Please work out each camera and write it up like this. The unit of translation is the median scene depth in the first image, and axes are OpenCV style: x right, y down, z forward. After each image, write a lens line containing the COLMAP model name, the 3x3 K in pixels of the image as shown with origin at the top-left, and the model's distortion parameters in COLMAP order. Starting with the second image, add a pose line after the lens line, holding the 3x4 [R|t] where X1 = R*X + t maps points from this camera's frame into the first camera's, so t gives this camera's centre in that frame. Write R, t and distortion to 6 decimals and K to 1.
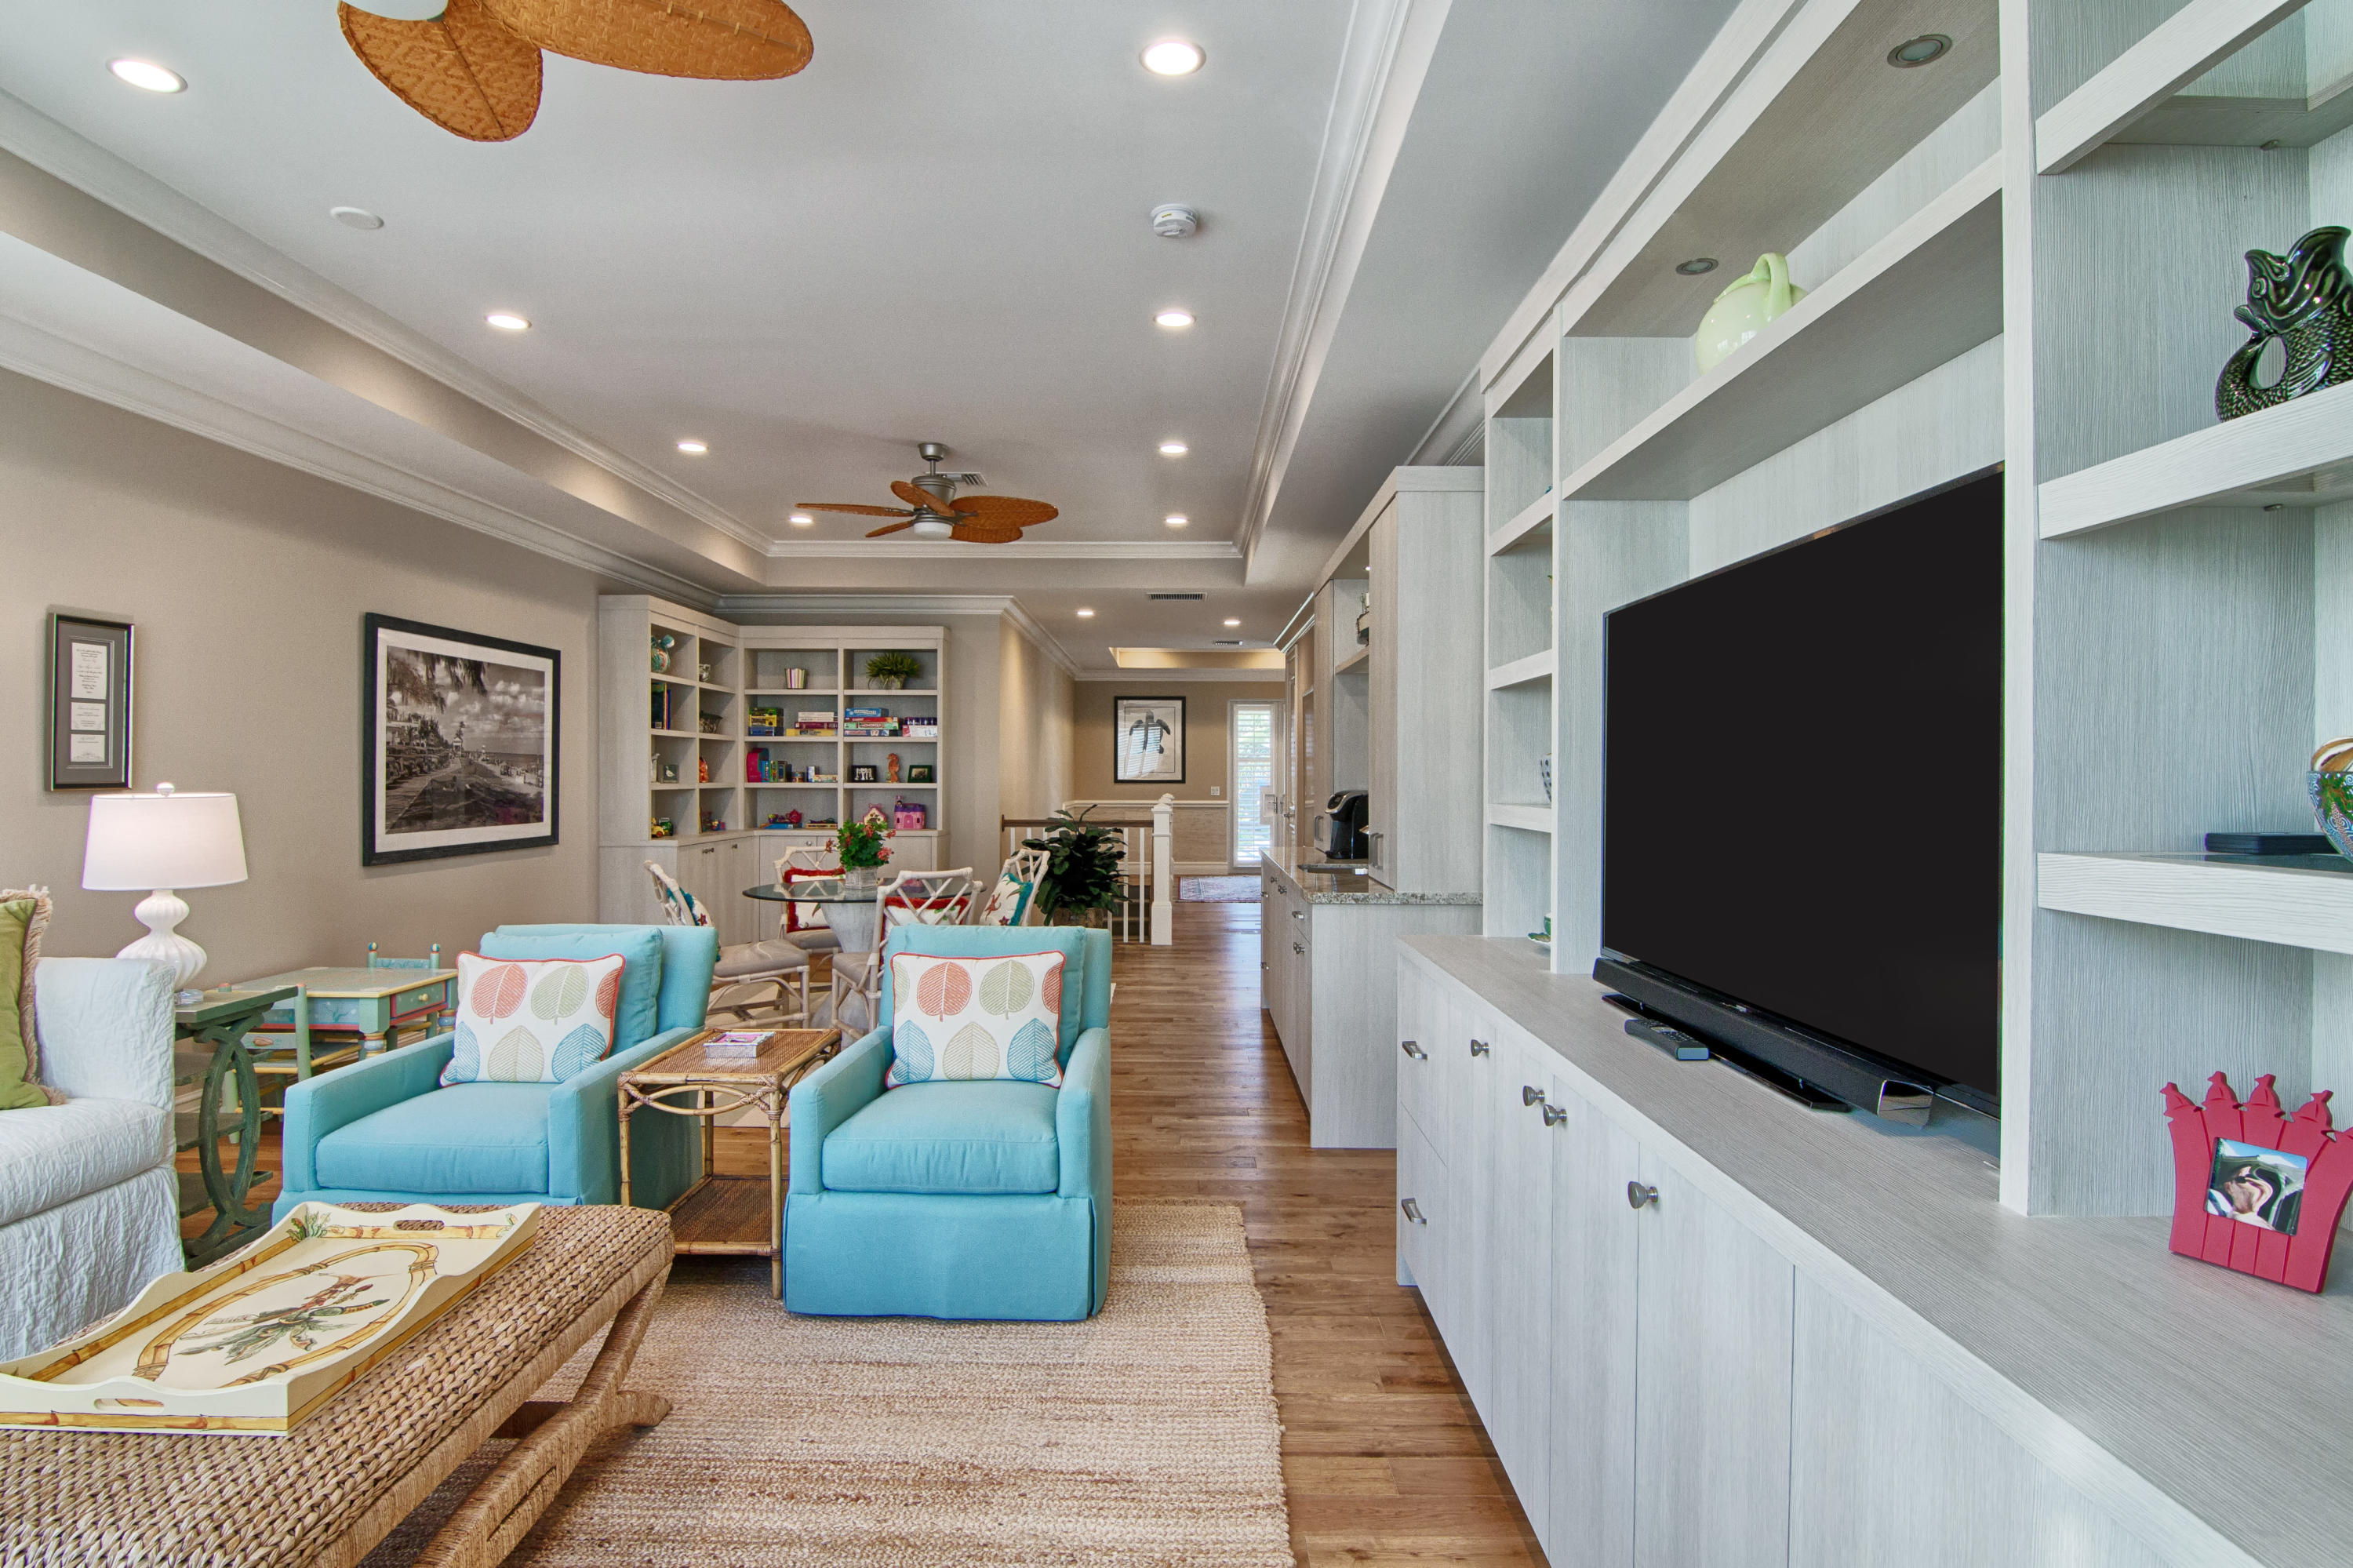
lens RADIAL K [[1190.8, 0, 1169.9], [0, 1190.8, 776.8], [0, 0, 1]] dist [-0.007311, -0.010379]
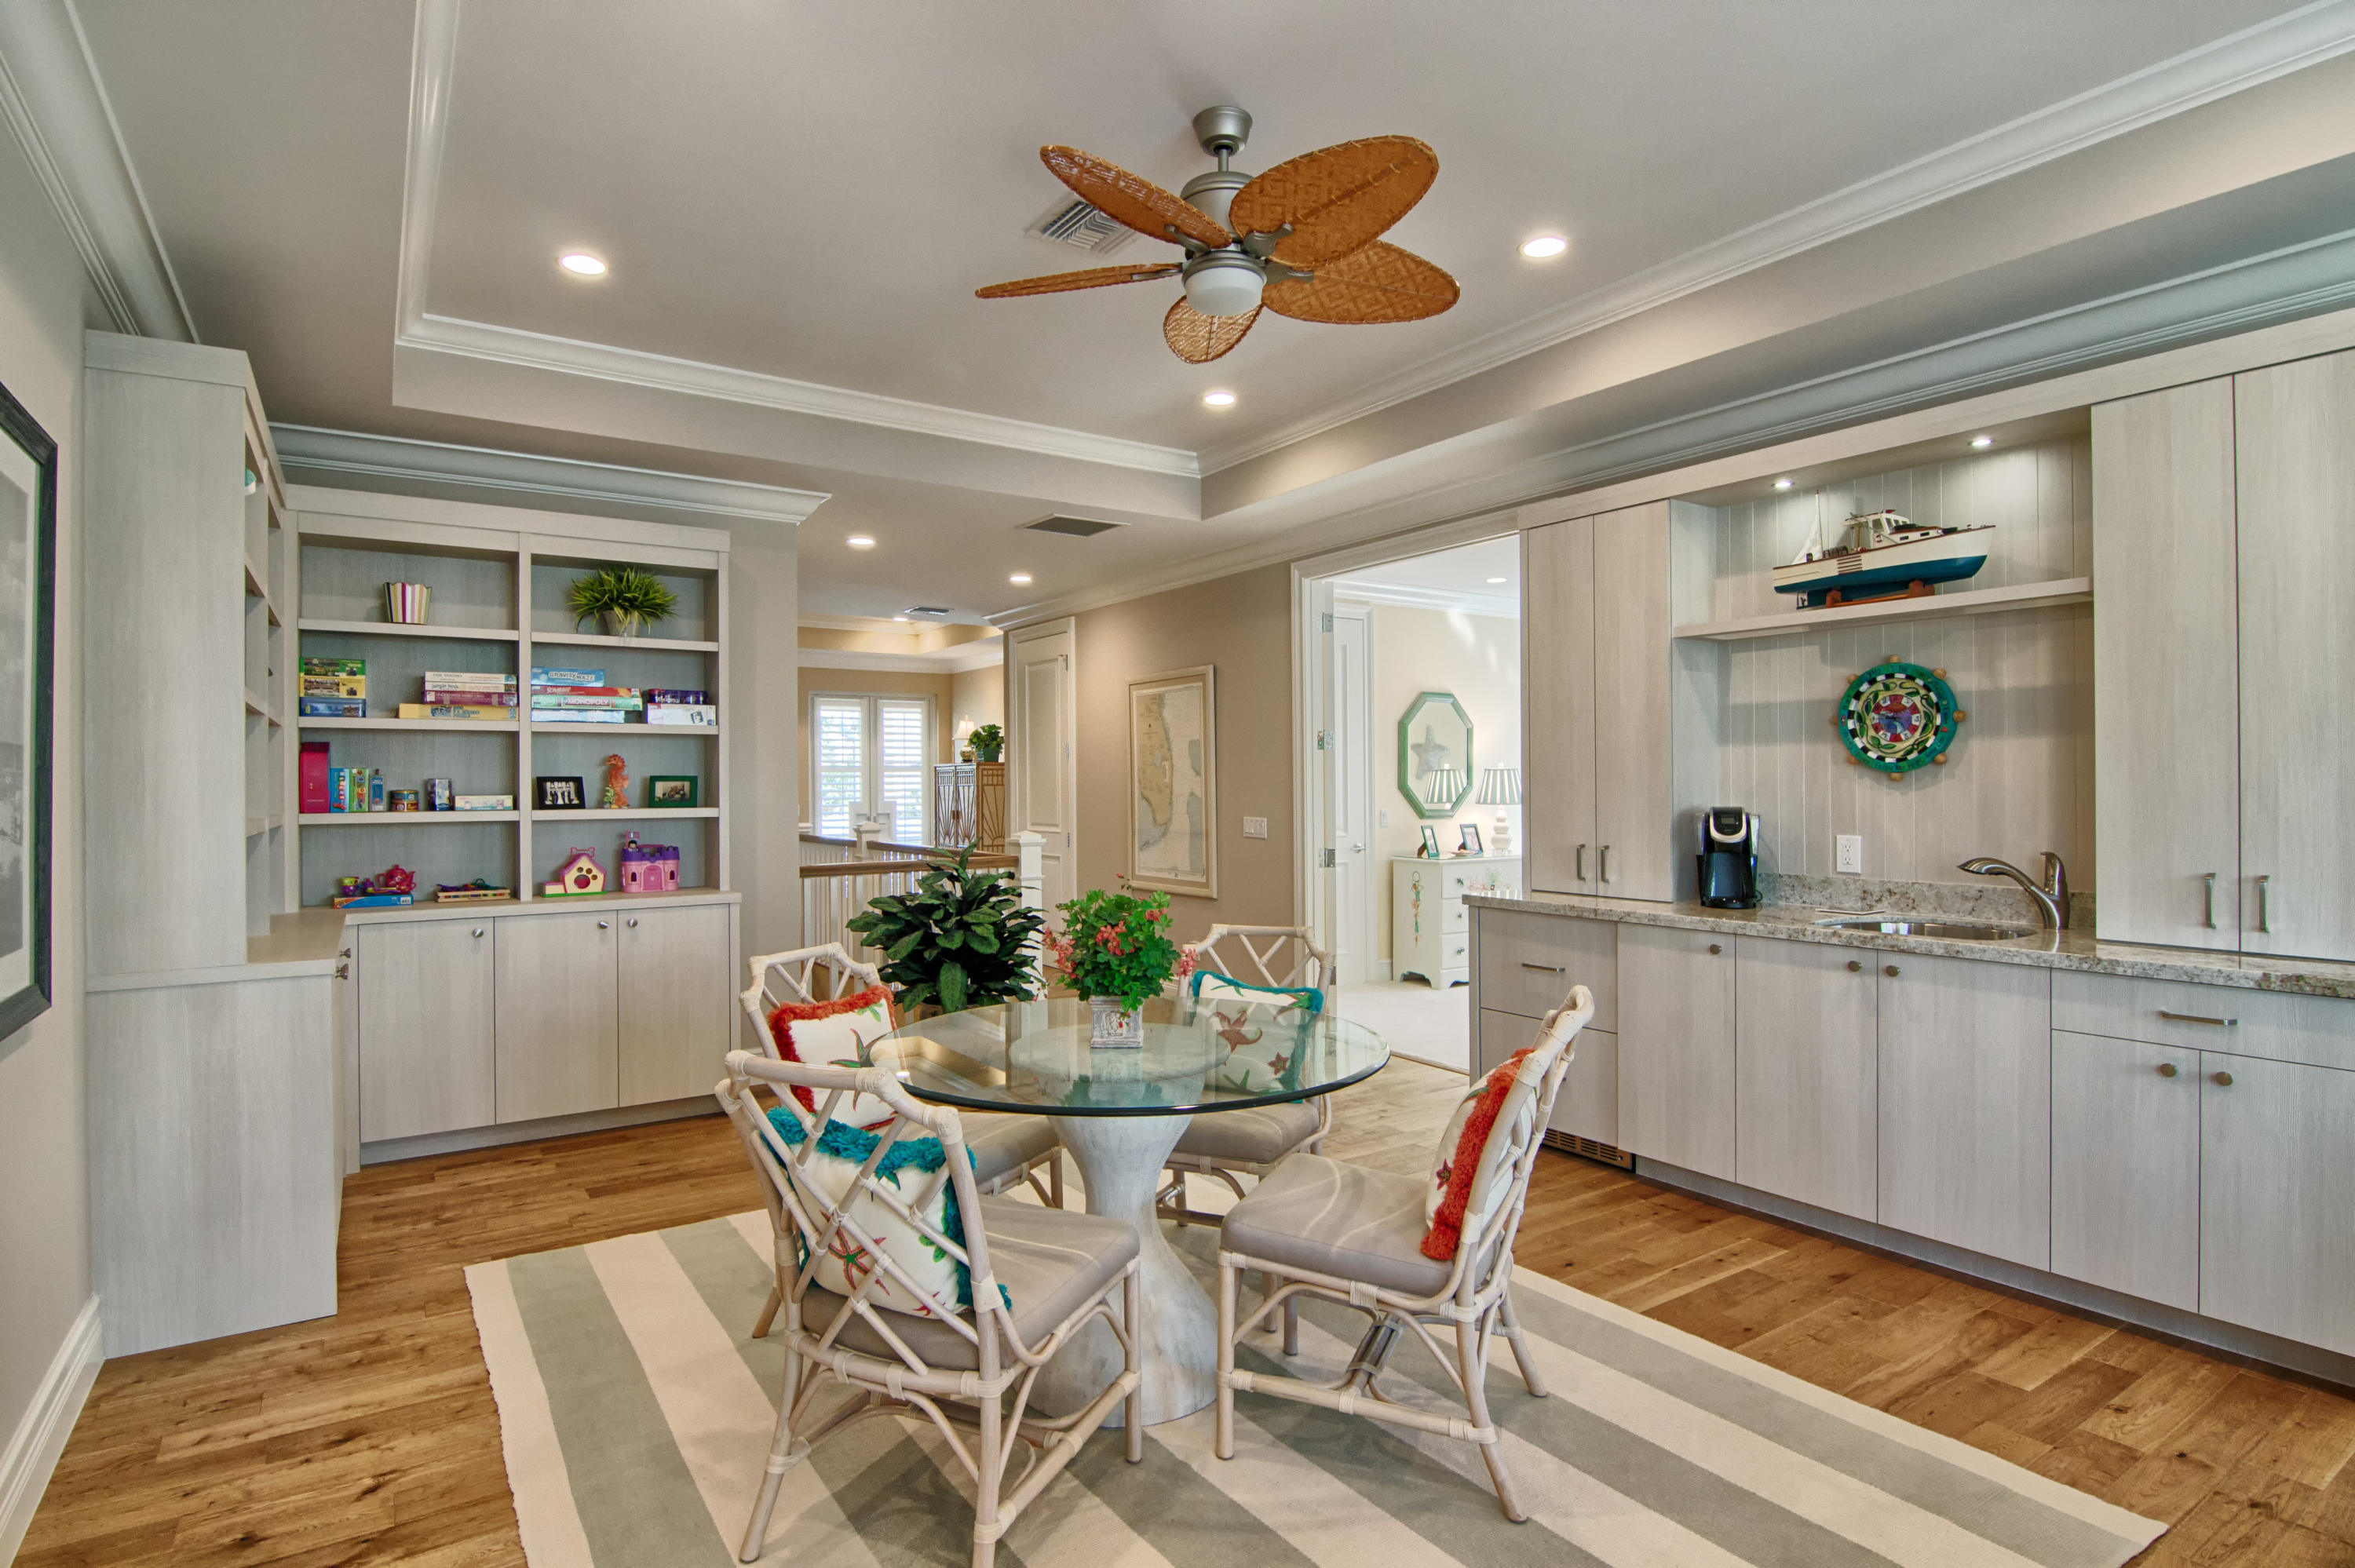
lens RADIAL K [[1191.6, 0, 1178.7], [0, 1191.6, 786.5], [0, 0, 1]] dist [-0.007311, -0.010379]
pose [[0.826087, -0.009399, 0.563464, -0.436980], [0.010707, 0.999942, 0.000982, -0.003800], [-0.563440, 0.005222, 0.826140, 0.540997]]
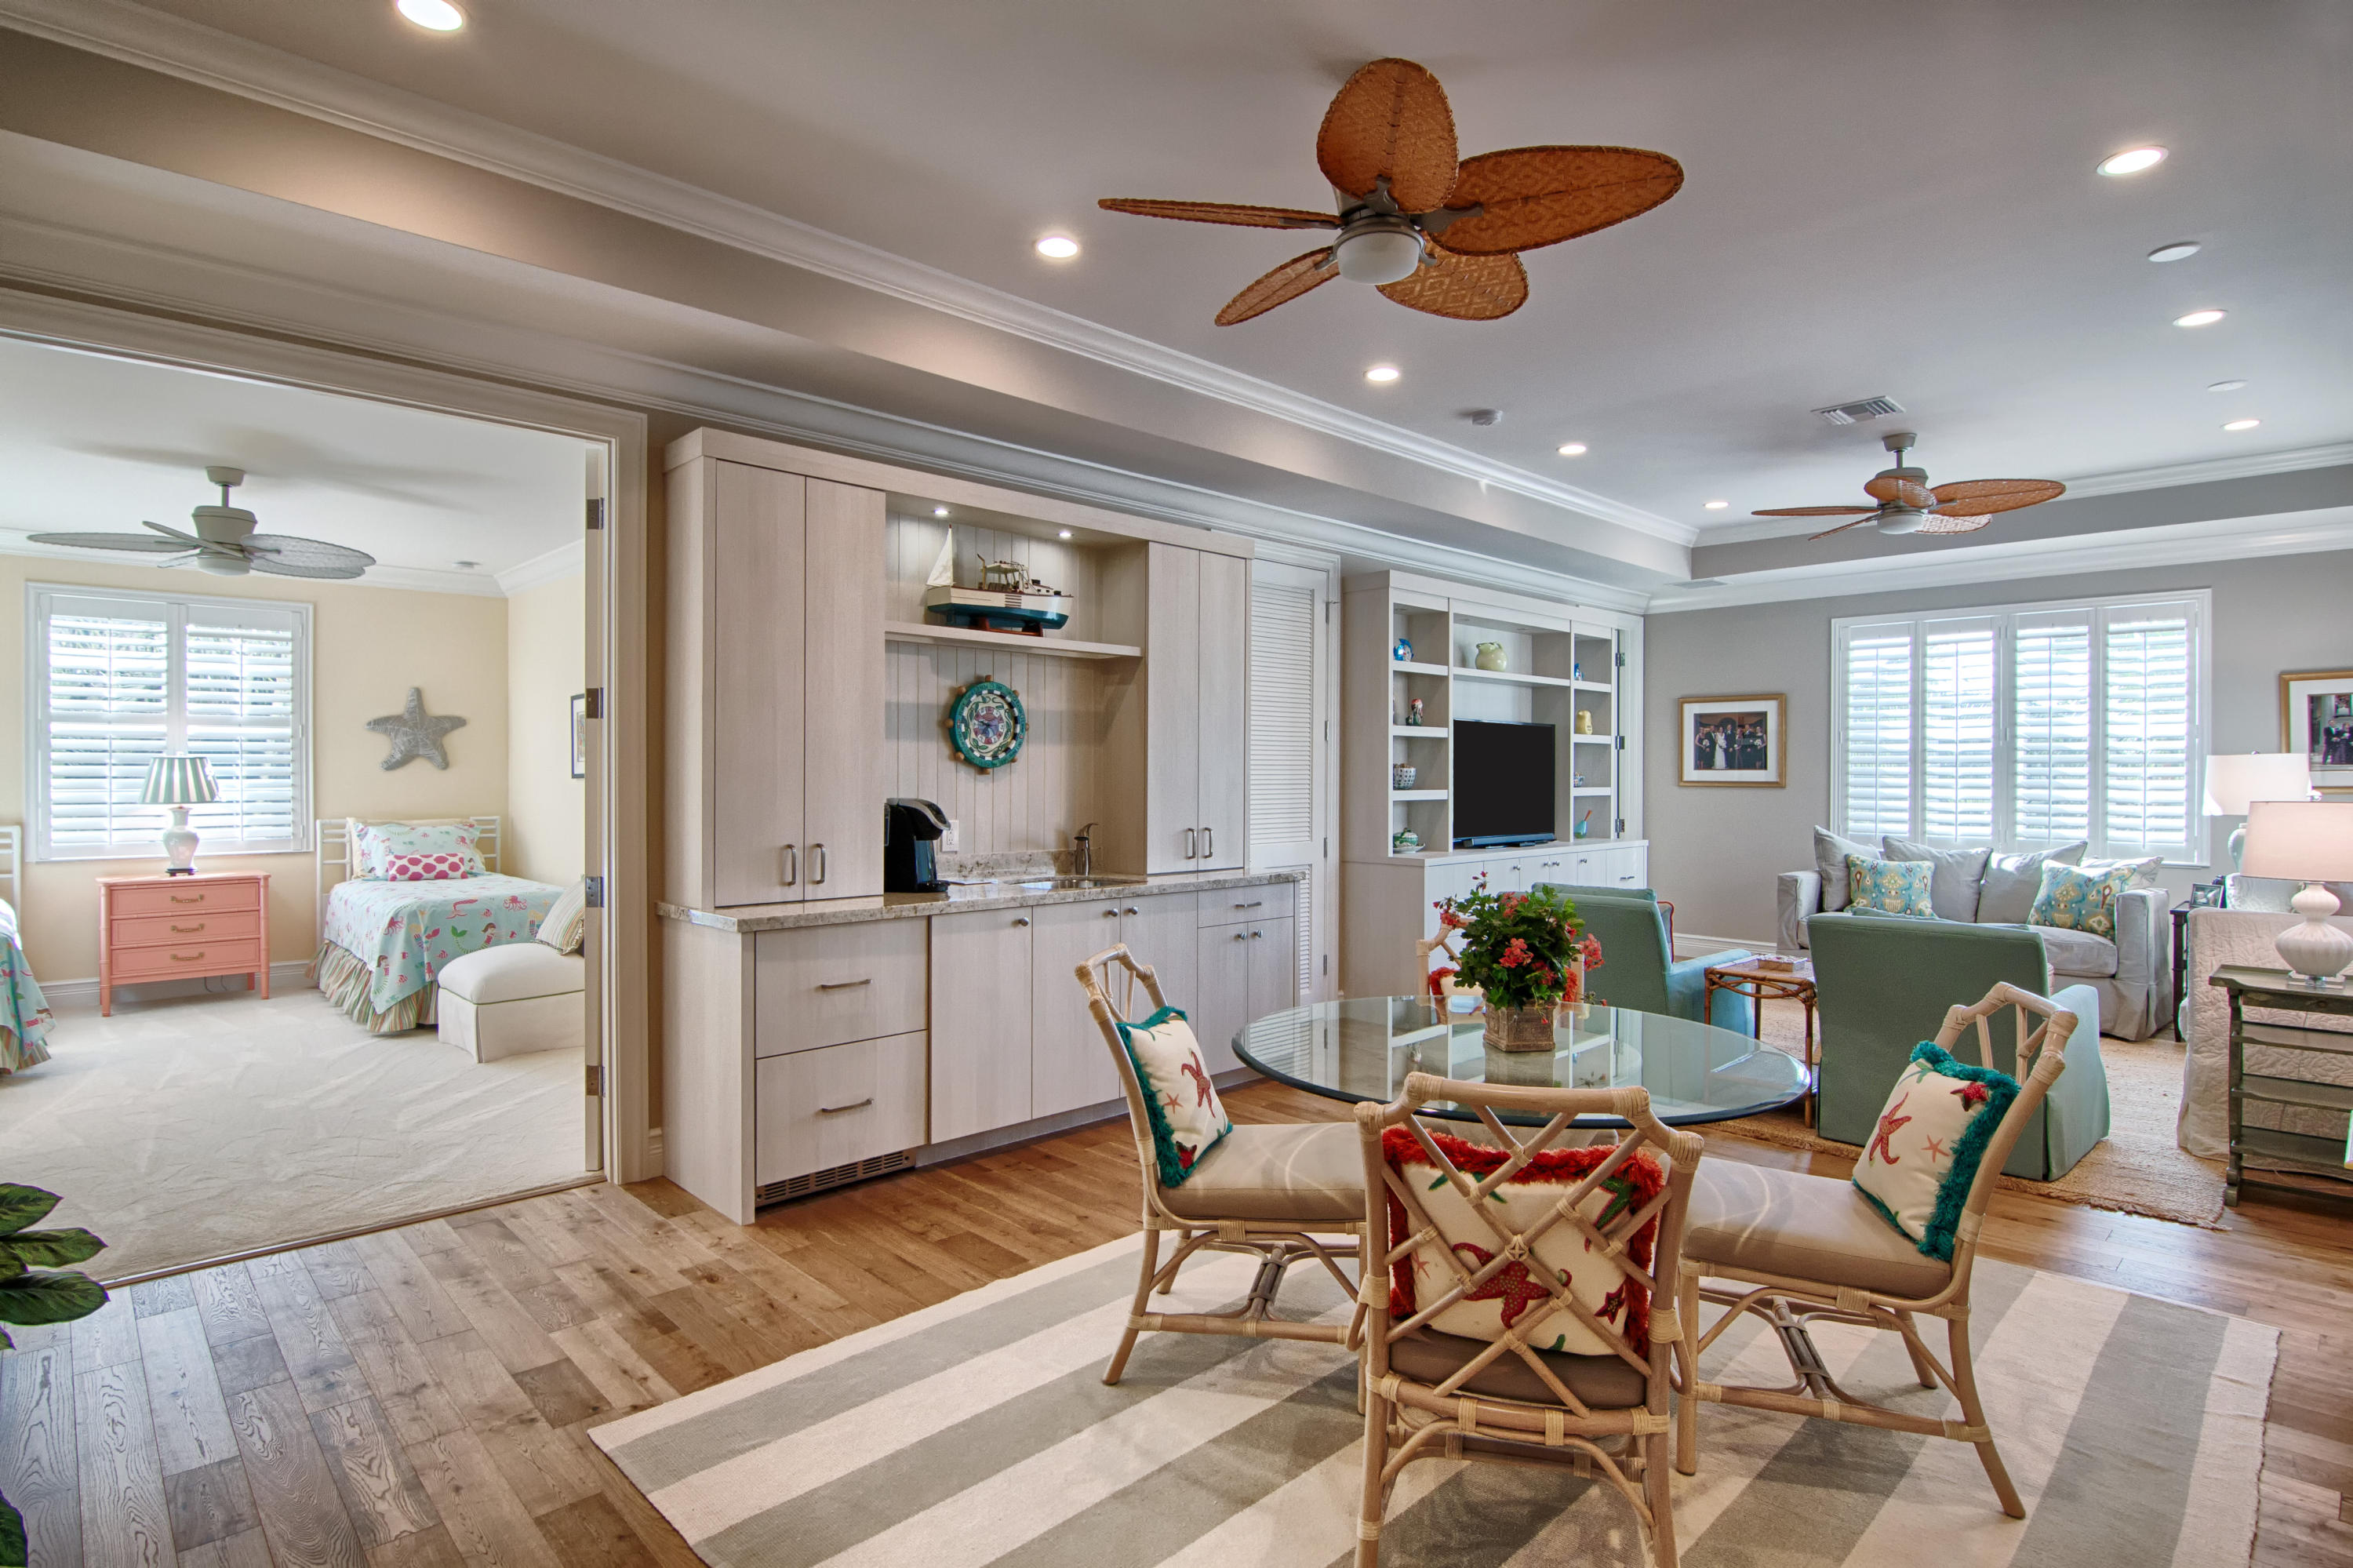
lens RADIAL K [[1190.8, 0, 1172.5], [0, 1190.8, 779.4], [0, 0, 1]] dist [-0.007311, -0.010379]
pose [[-0.691664, -0.008527, 0.722169, -0.429666], [-0.001788, 0.999947, 0.010094, -0.006836], [-0.722217, 0.005690, -0.691643, 1.224973]]
